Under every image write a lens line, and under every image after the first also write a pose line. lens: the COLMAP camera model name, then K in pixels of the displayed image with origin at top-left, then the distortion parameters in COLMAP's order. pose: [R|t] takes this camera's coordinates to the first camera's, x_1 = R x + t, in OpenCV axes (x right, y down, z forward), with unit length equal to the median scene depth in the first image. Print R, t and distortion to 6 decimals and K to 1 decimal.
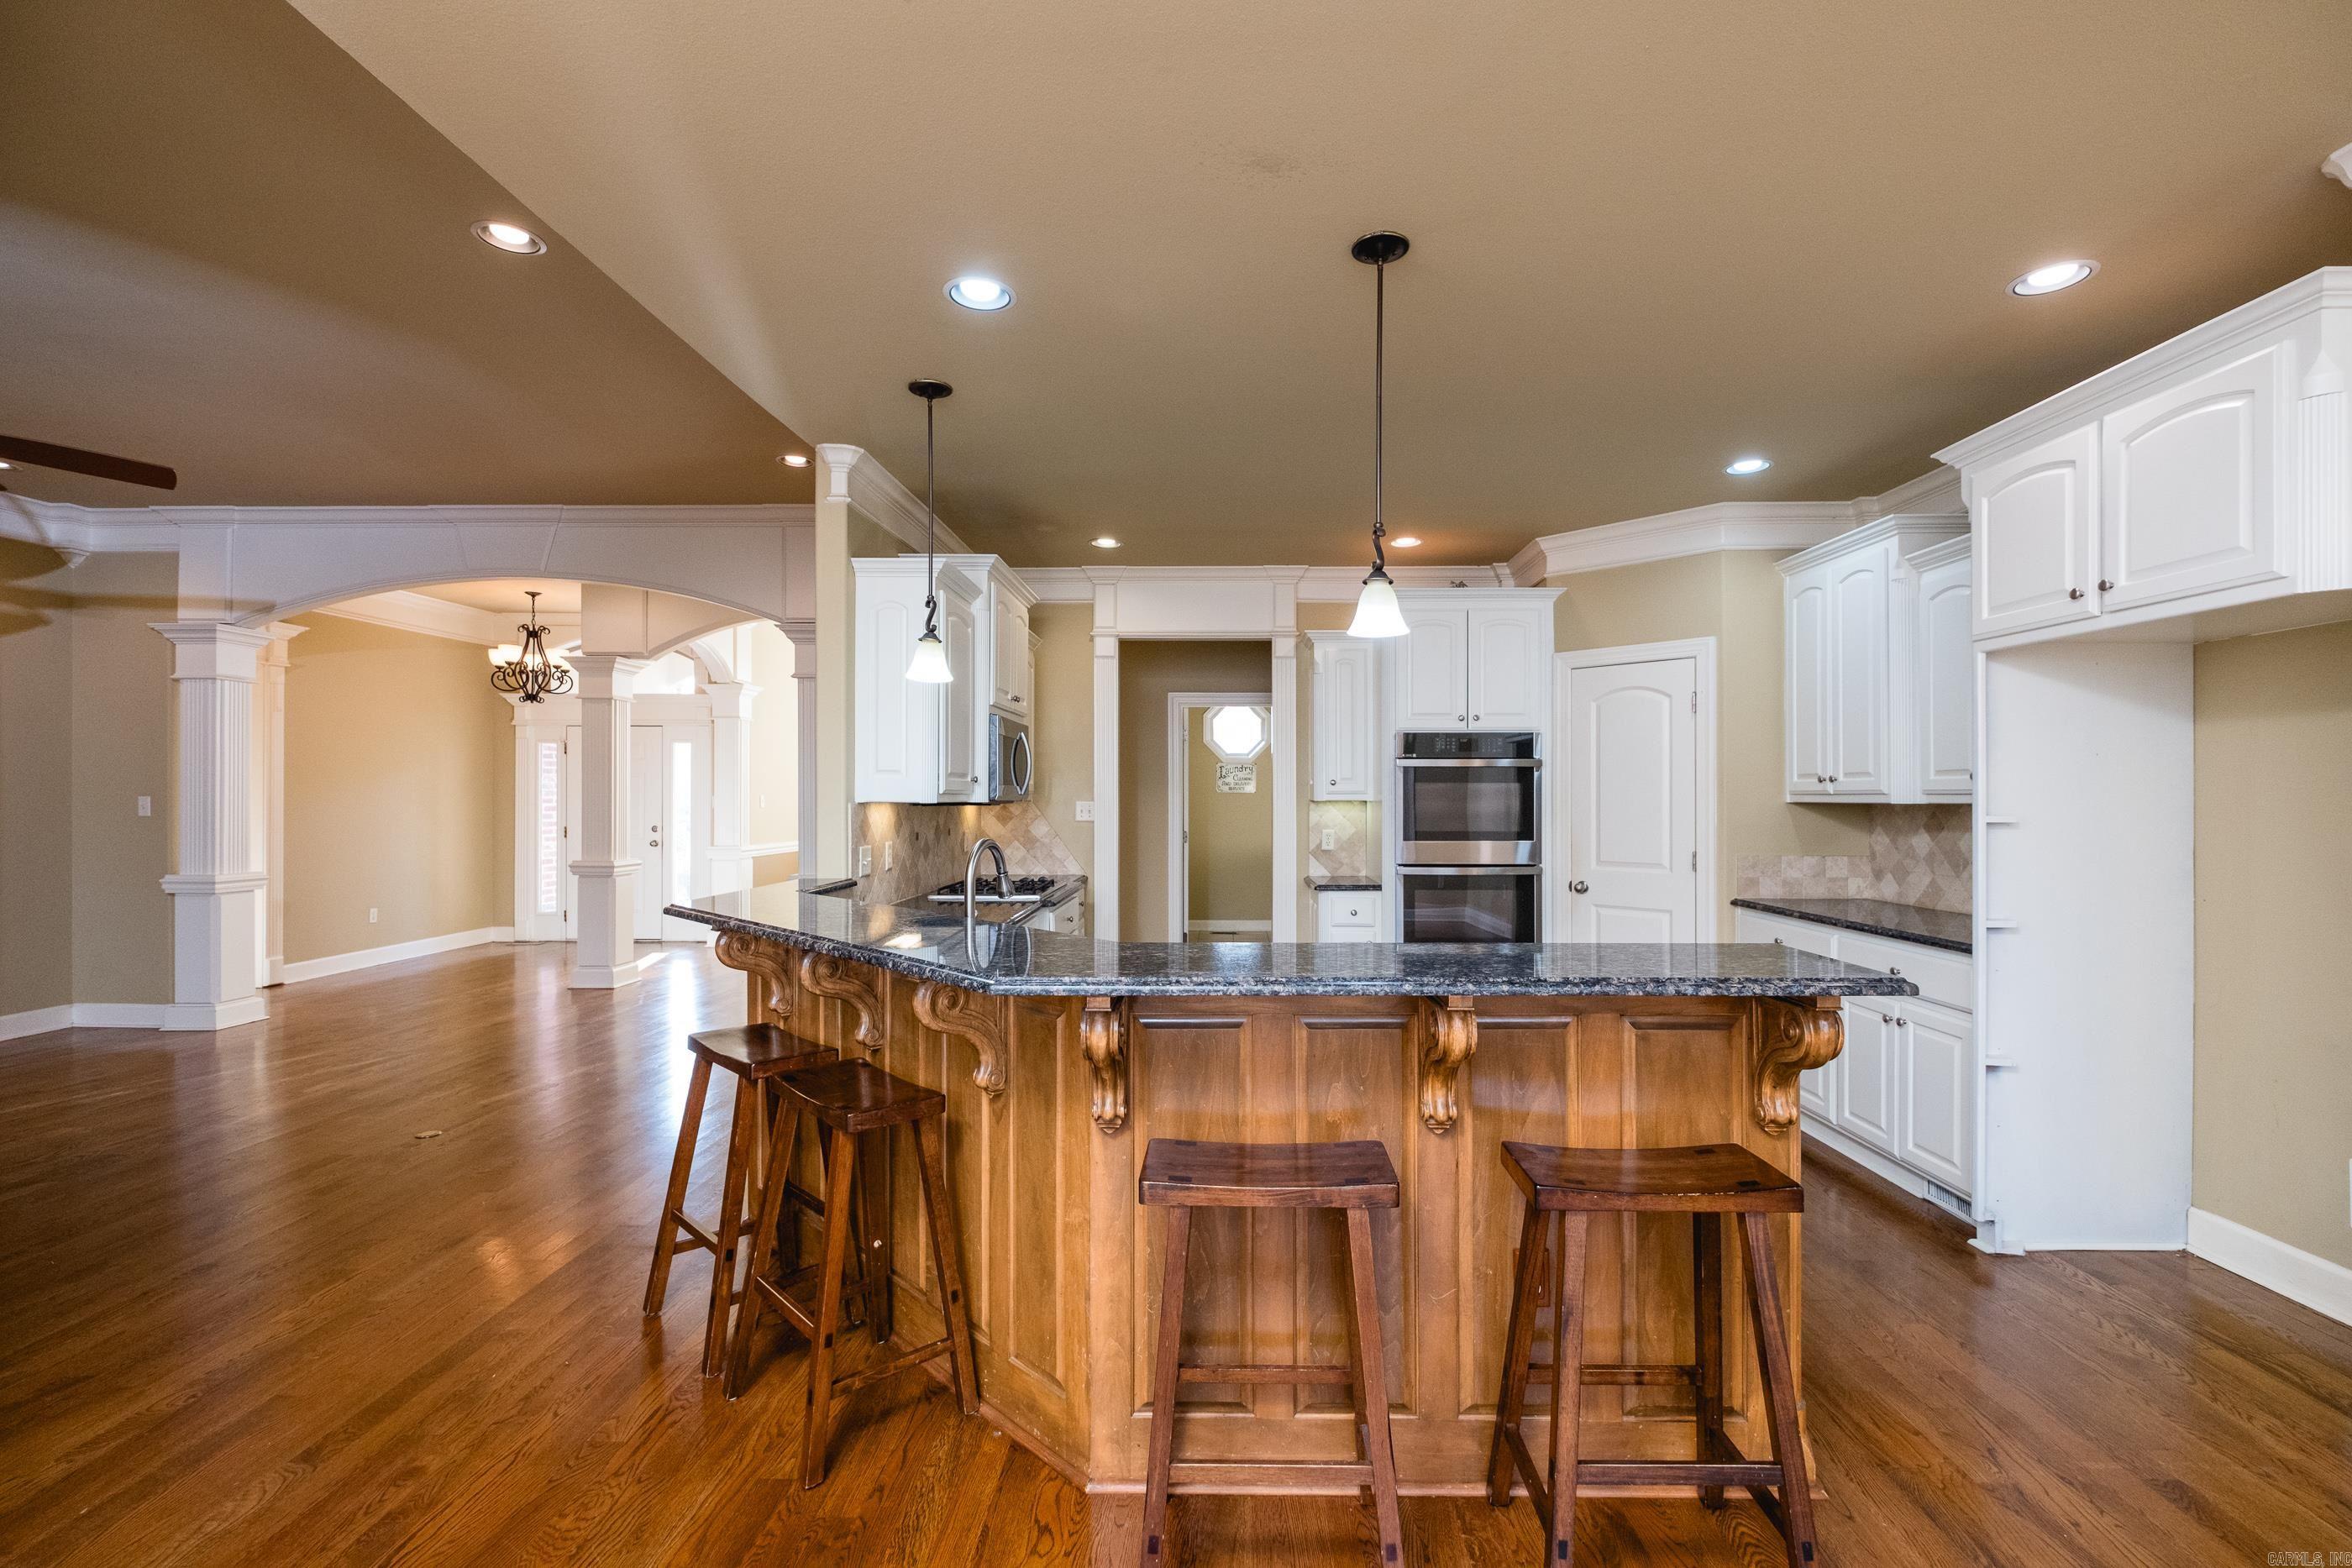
lens RADIAL K [[1037.5, 0, 1176.0], [0, 1037.5, 784.0], [0, 0, 1]] dist [0.000301, -0.000361]
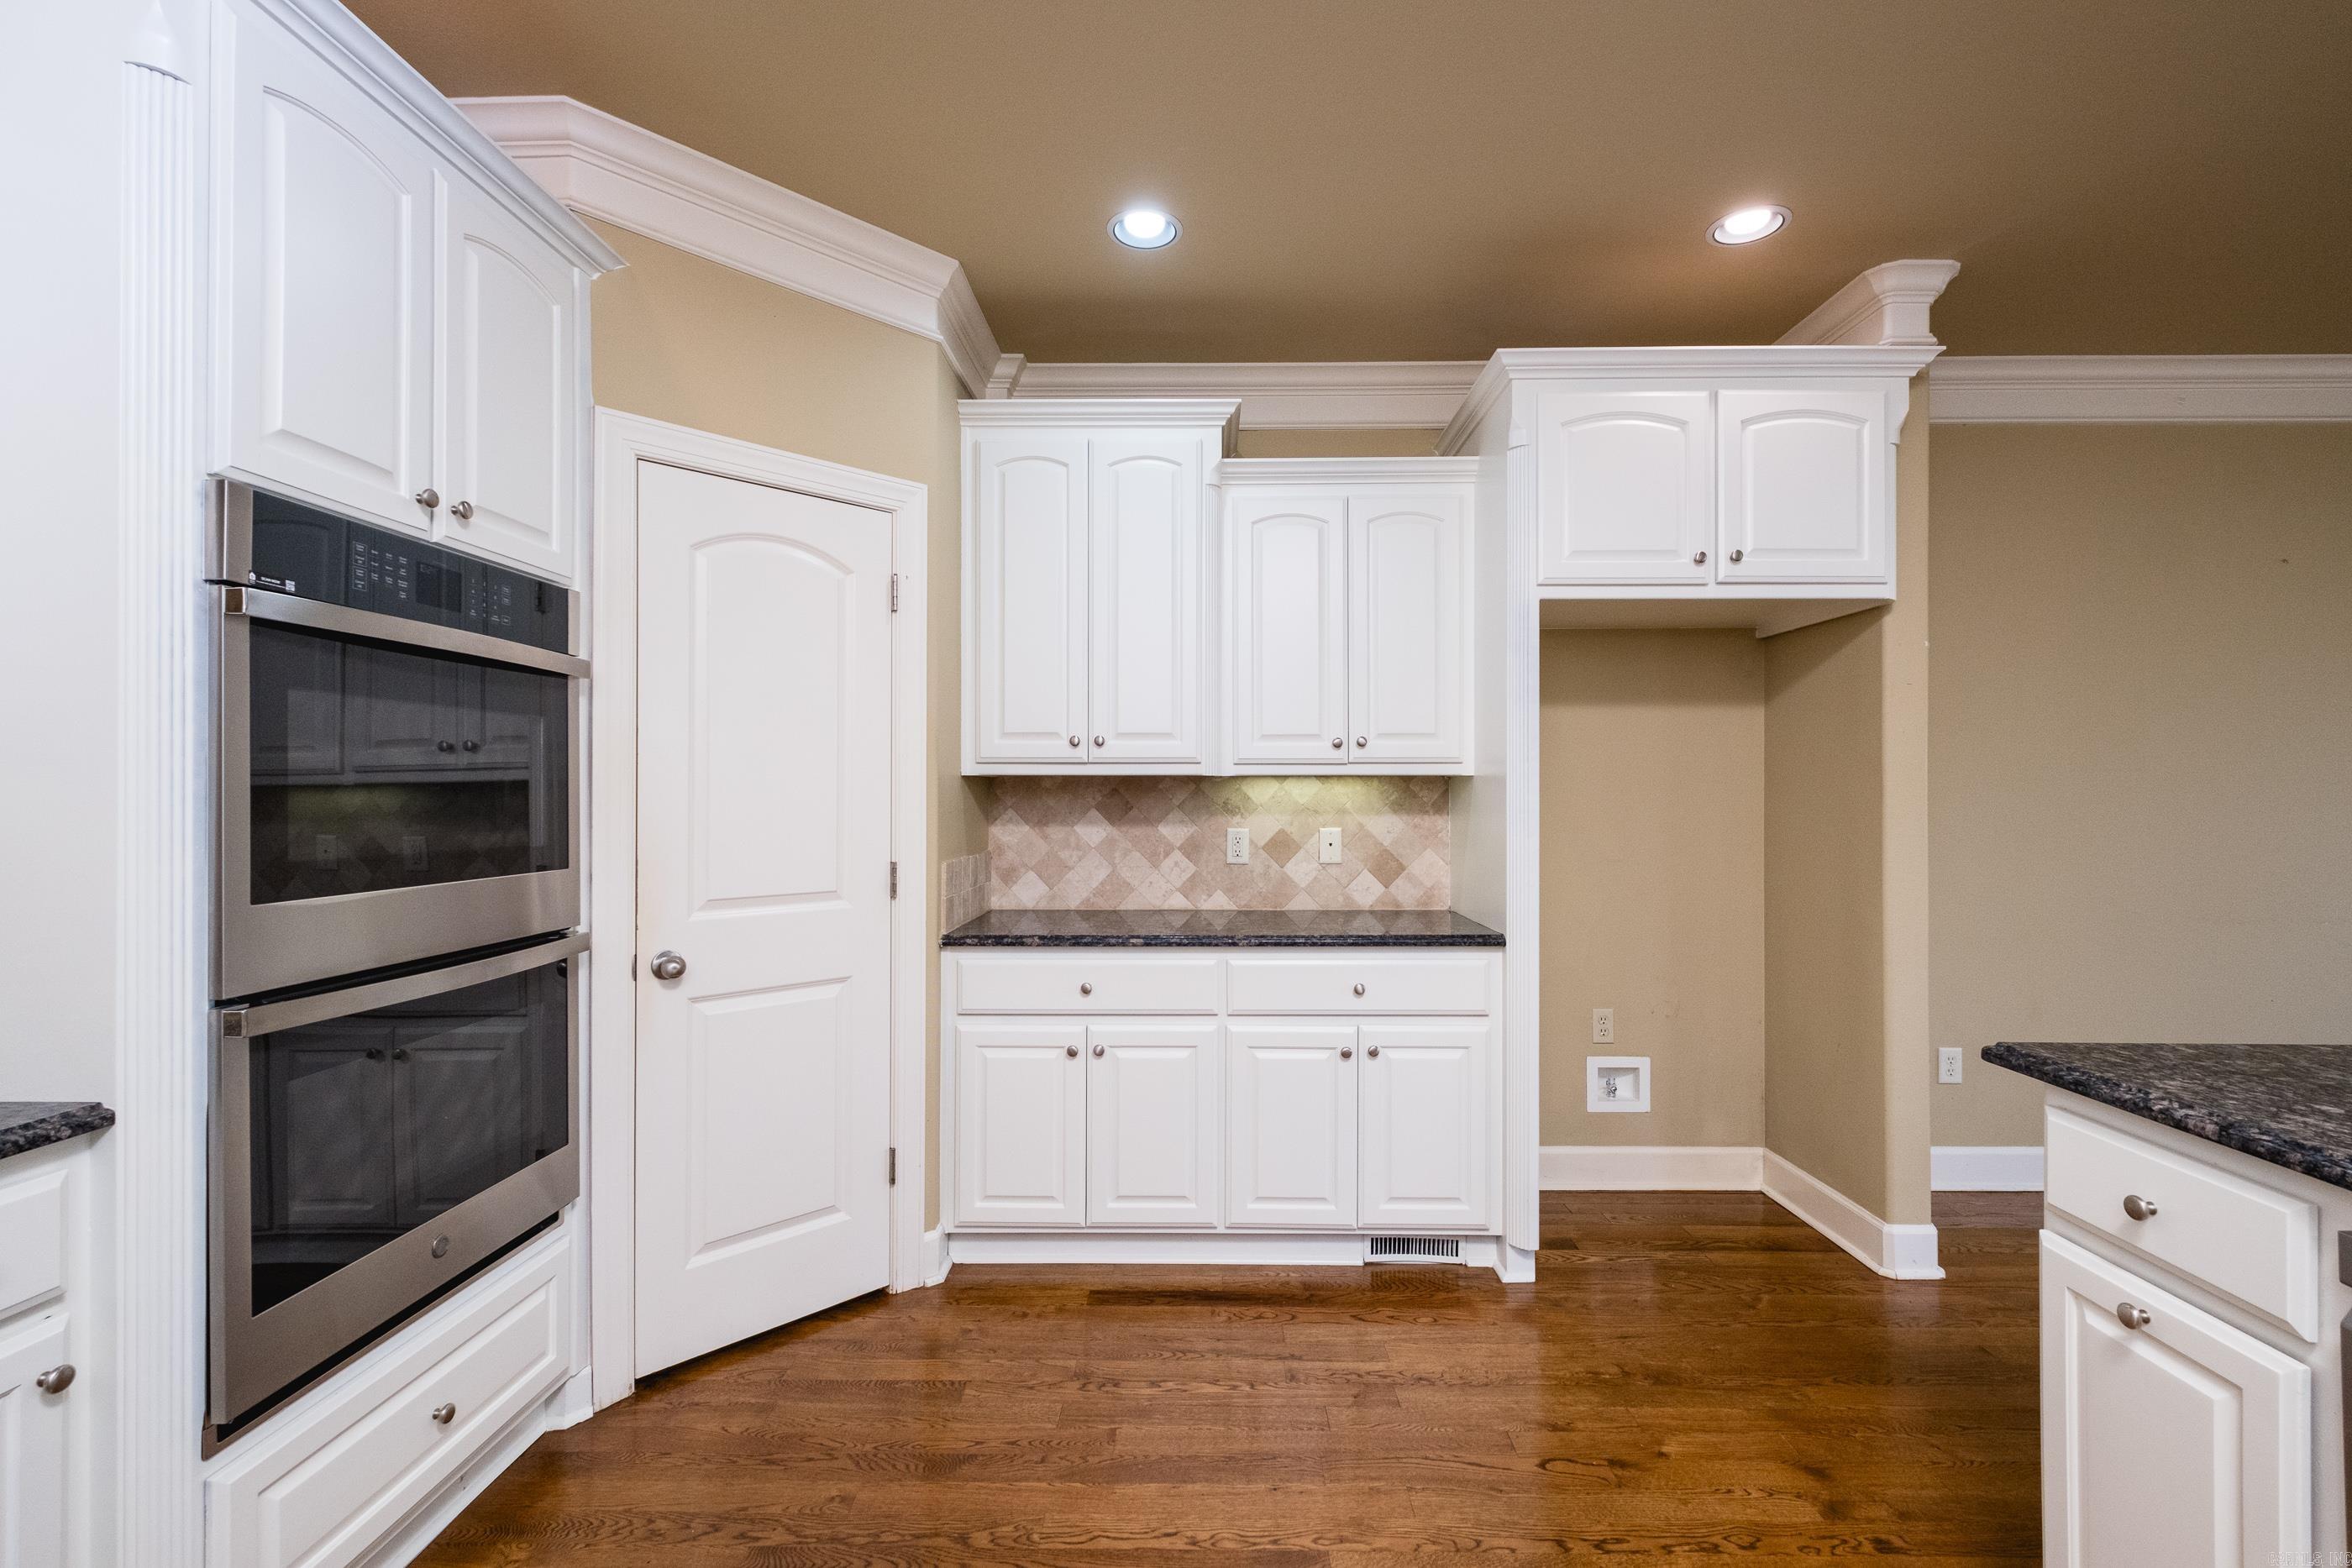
lens RADIAL K [[1002.9, 0, 1182.9], [0, 1002.9, 790.6], [0, 0, 1]] dist [-0.001061, -0.000150]
pose [[-0.037250, 0.001578, 0.999305, -0.037802], [-0.016981, 0.999853, -0.002212, 0.022650], [-0.999162, -0.017052, -0.037218, 0.777792]]
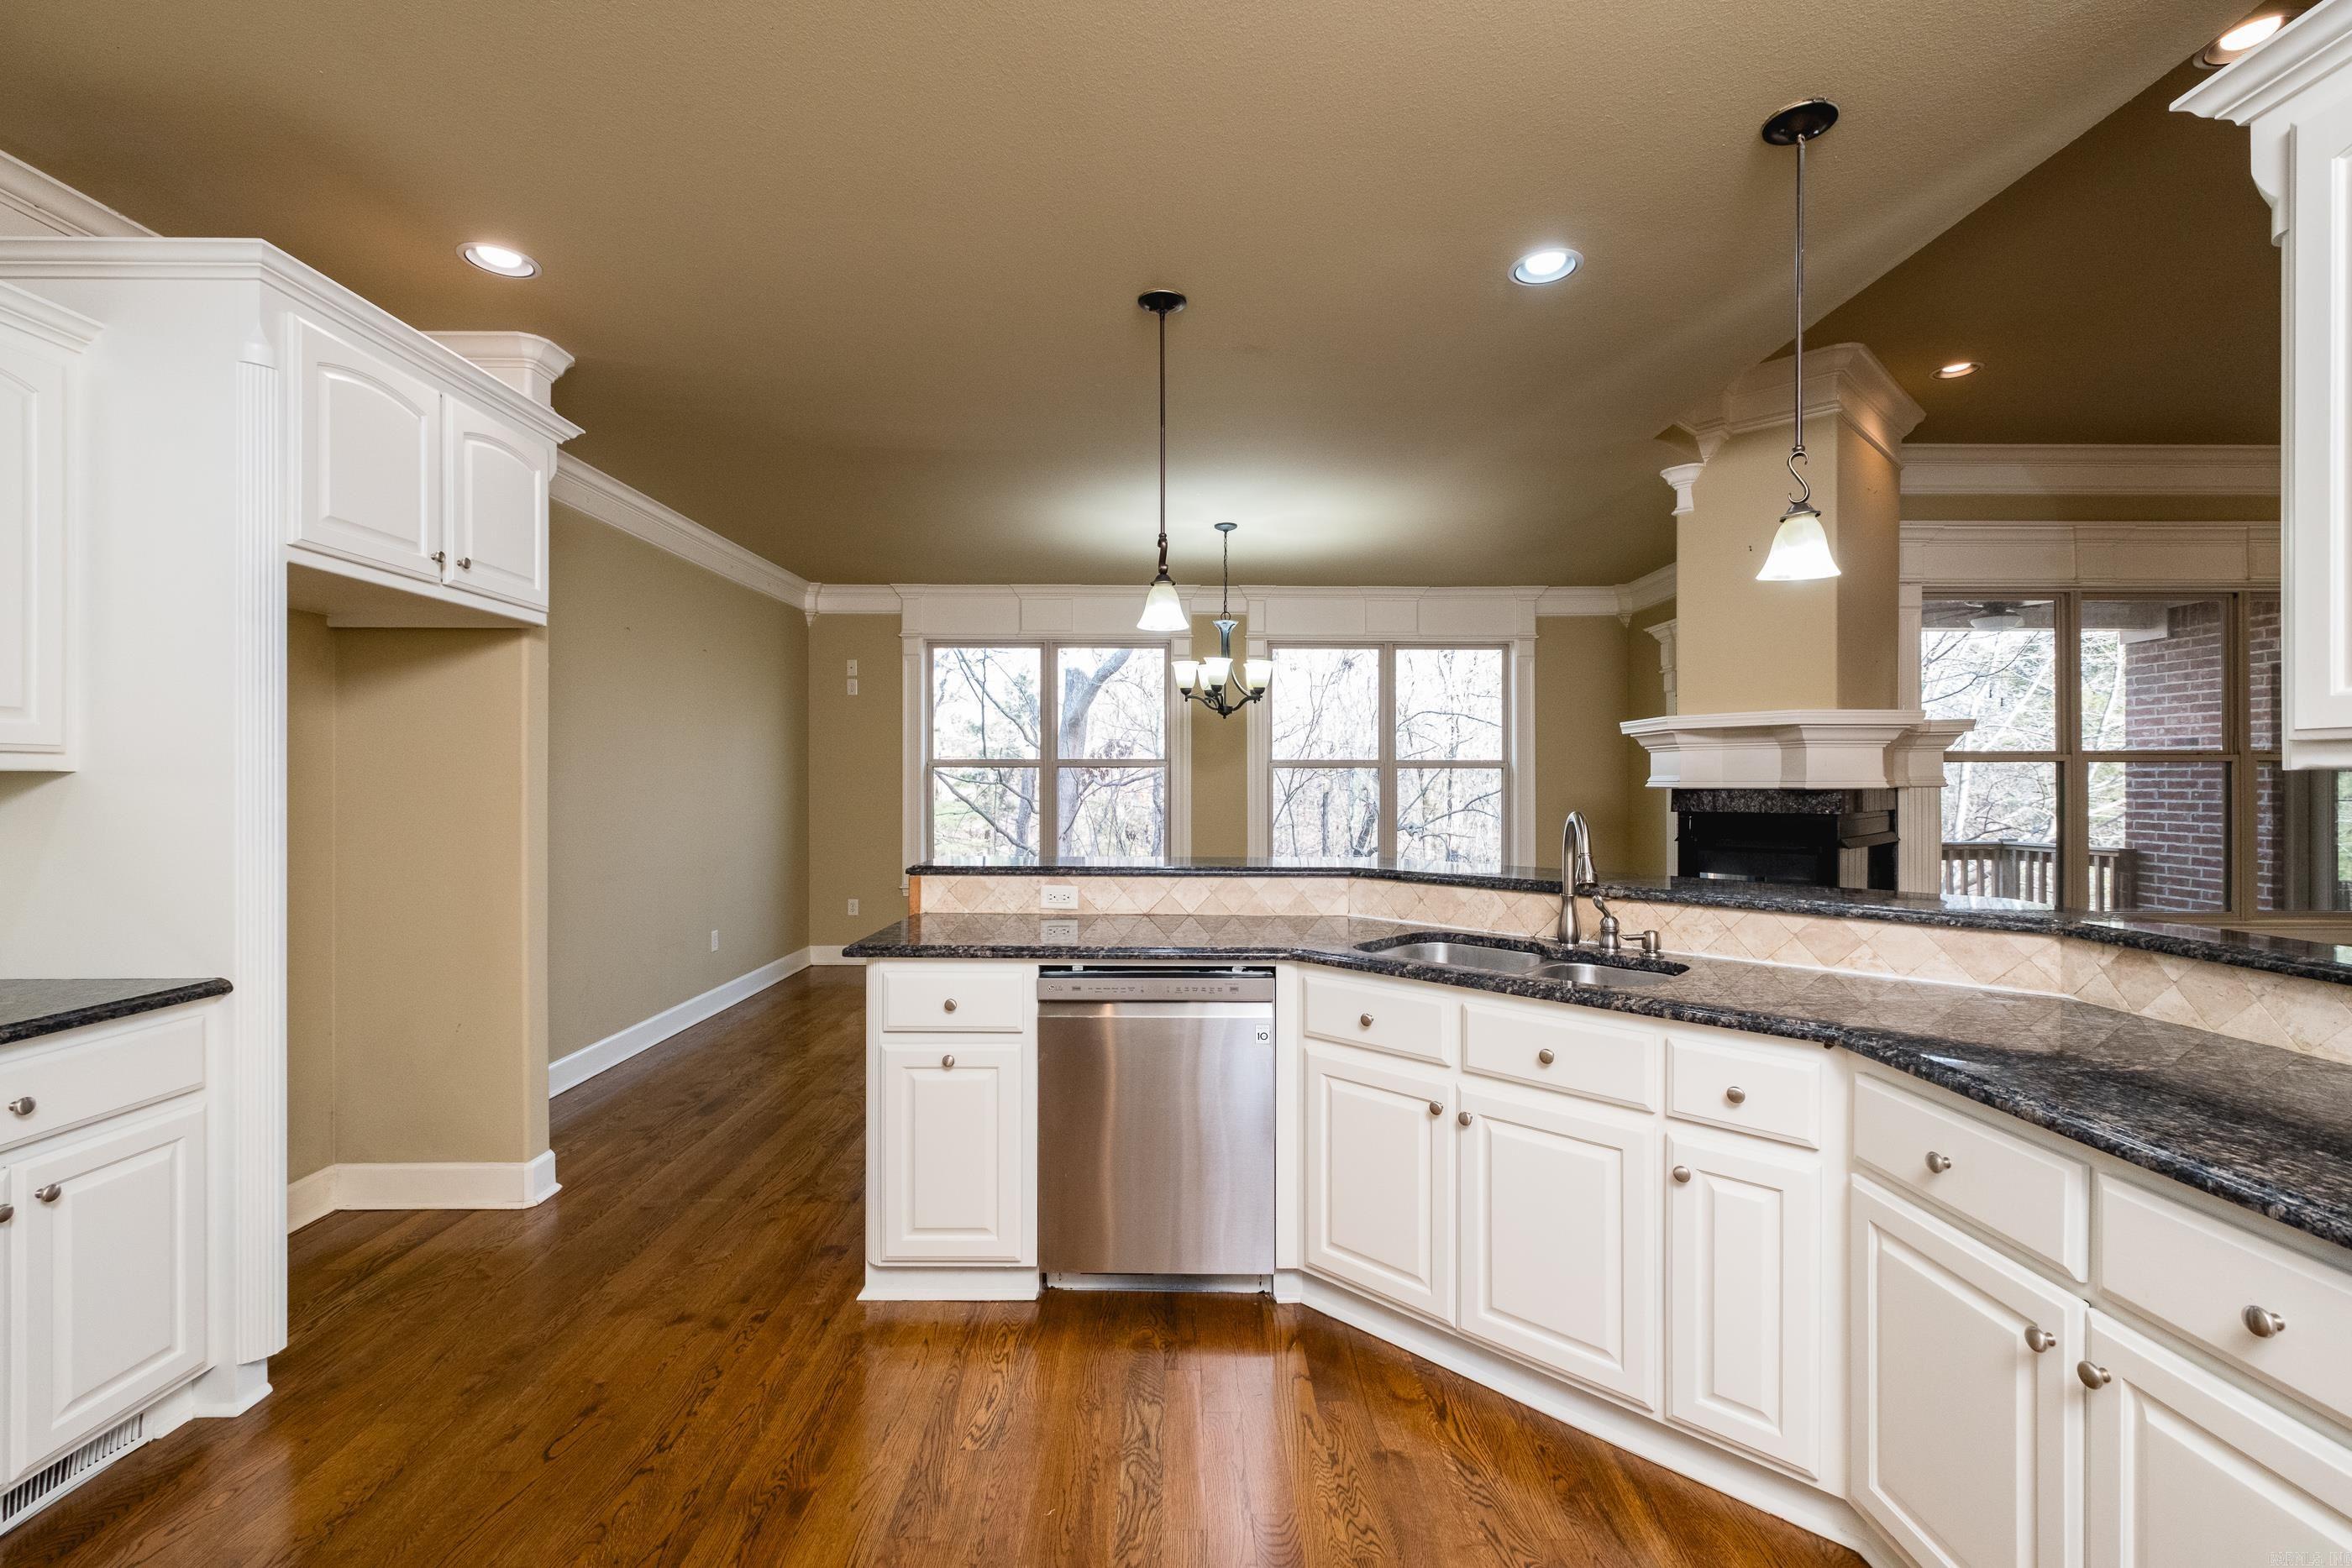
lens RADIAL K [[1002.9, 0, 1182.9], [0, 1002.9, 790.6], [0, 0, 1]] dist [-0.001061, -0.000150]
pose [[-0.998664, 0.000129, -0.051681, 0.103211], [0.000441, 0.999982, -0.006035, 0.020097], [0.051680, -0.006050, -0.998645, 1.007923]]
